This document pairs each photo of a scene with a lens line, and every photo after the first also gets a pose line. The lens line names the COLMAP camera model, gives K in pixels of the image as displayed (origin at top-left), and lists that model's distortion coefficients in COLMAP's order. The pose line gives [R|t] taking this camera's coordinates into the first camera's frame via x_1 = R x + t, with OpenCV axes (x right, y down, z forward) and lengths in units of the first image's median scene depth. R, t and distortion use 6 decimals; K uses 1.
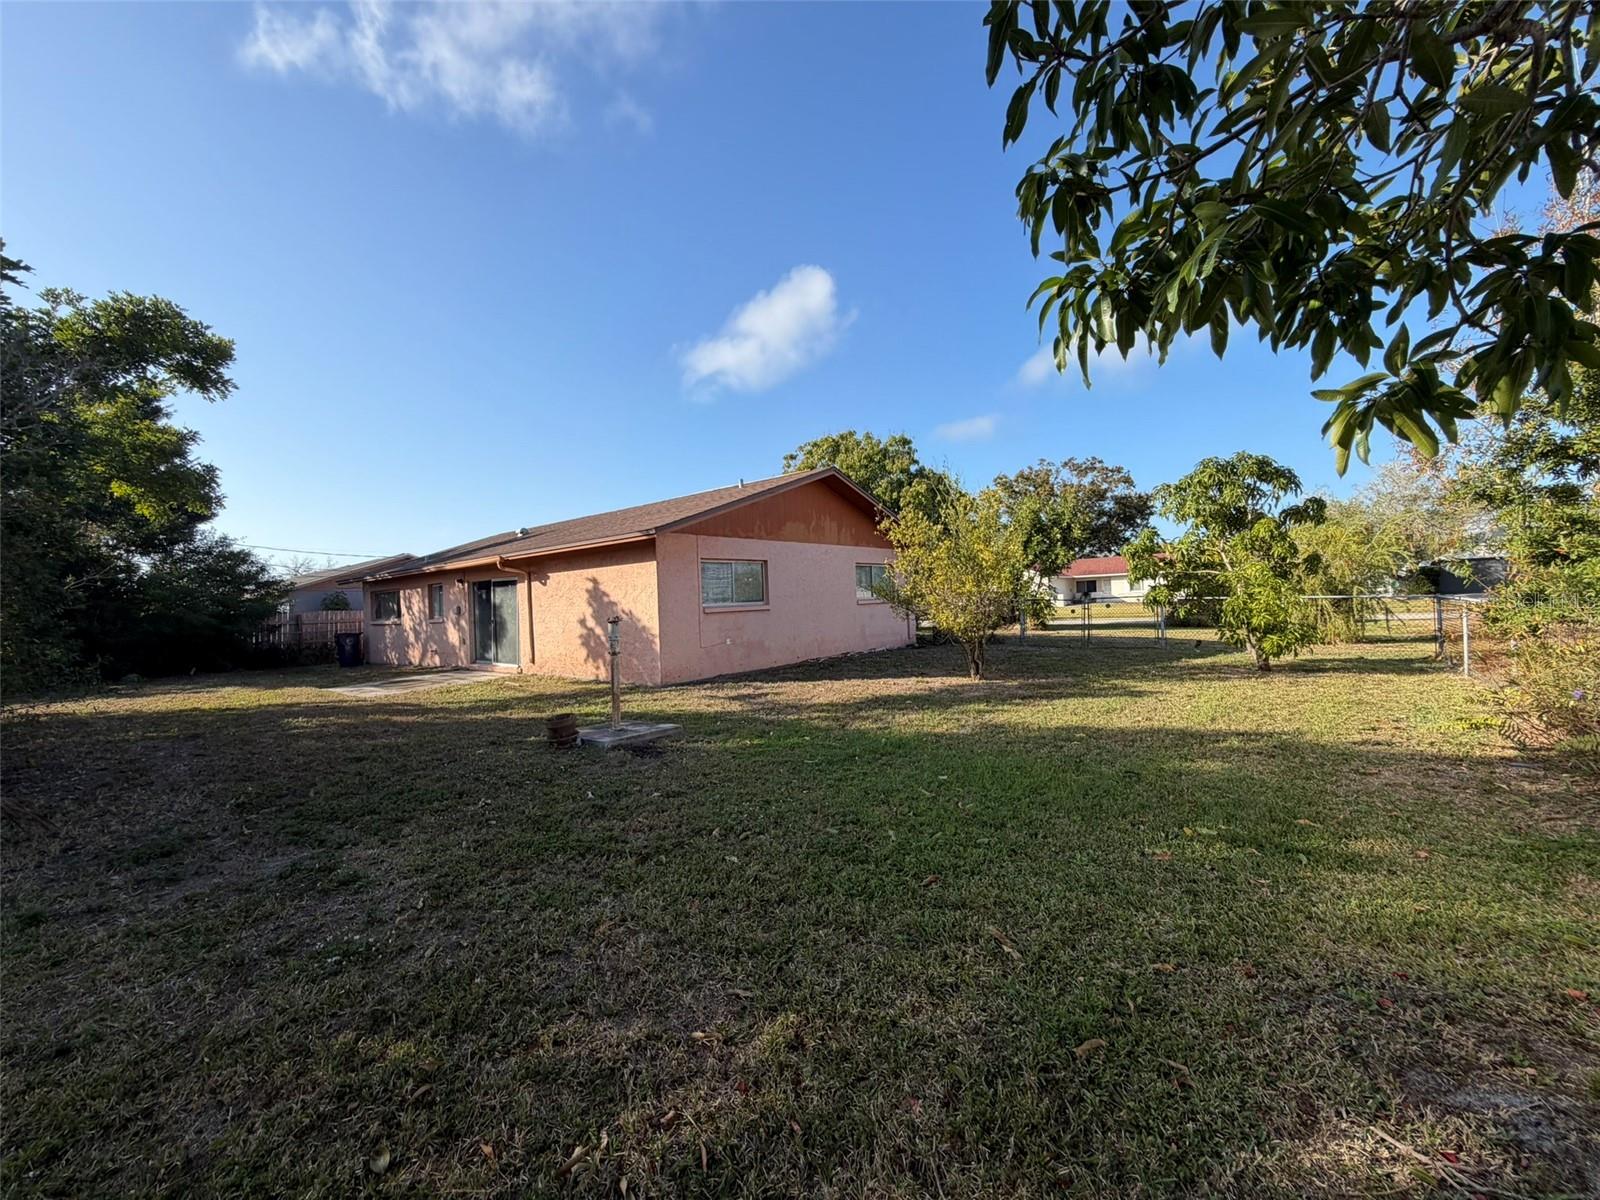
lens RADIAL K [[639.5, 0, 796.9], [0, 639.5, 600.8], [0, 0, 1]] dist [-0.002014, 0.000500]
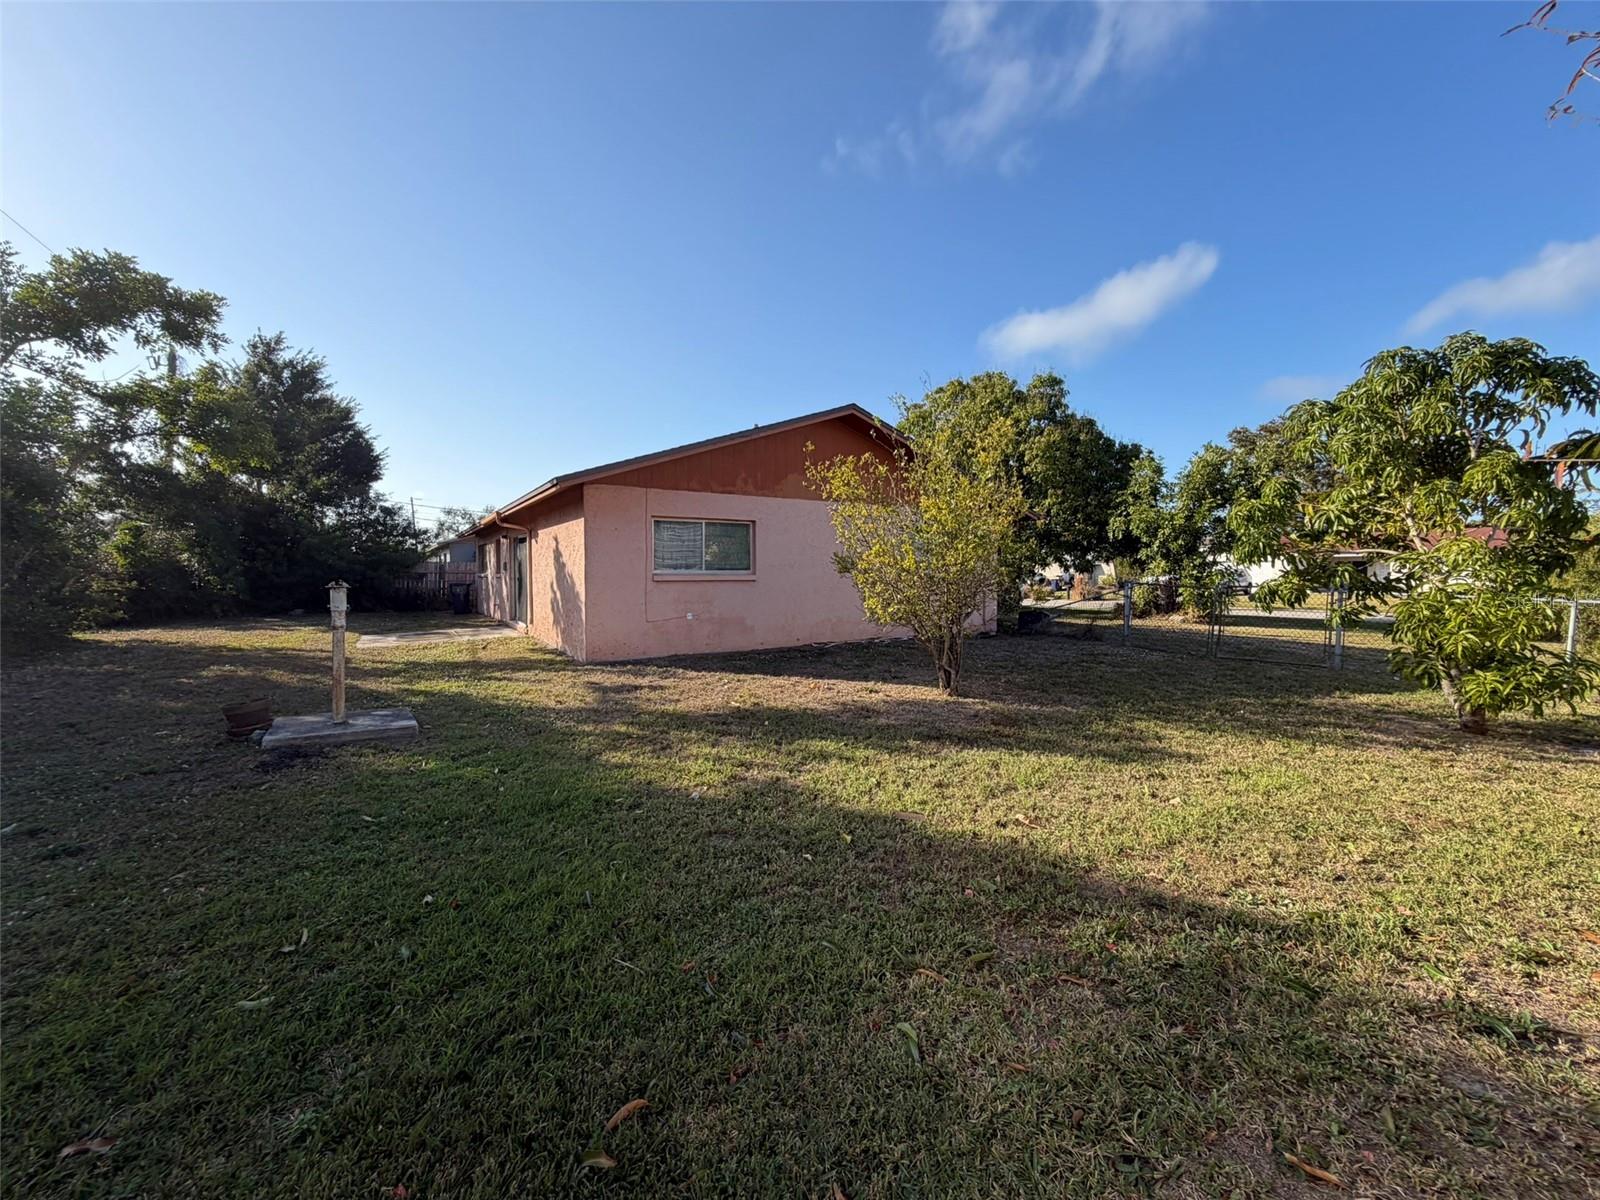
lens RADIAL K [[639.5, 0, 796.9], [0, 639.5, 600.8], [0, 0, 1]] dist [-0.002014, 0.000500]
pose [[0.947100, 0.057164, -0.315806, 0.290290], [-0.040461, 0.997426, 0.059204, -0.011723], [0.318377, -0.043294, 0.946975, 0.246197]]
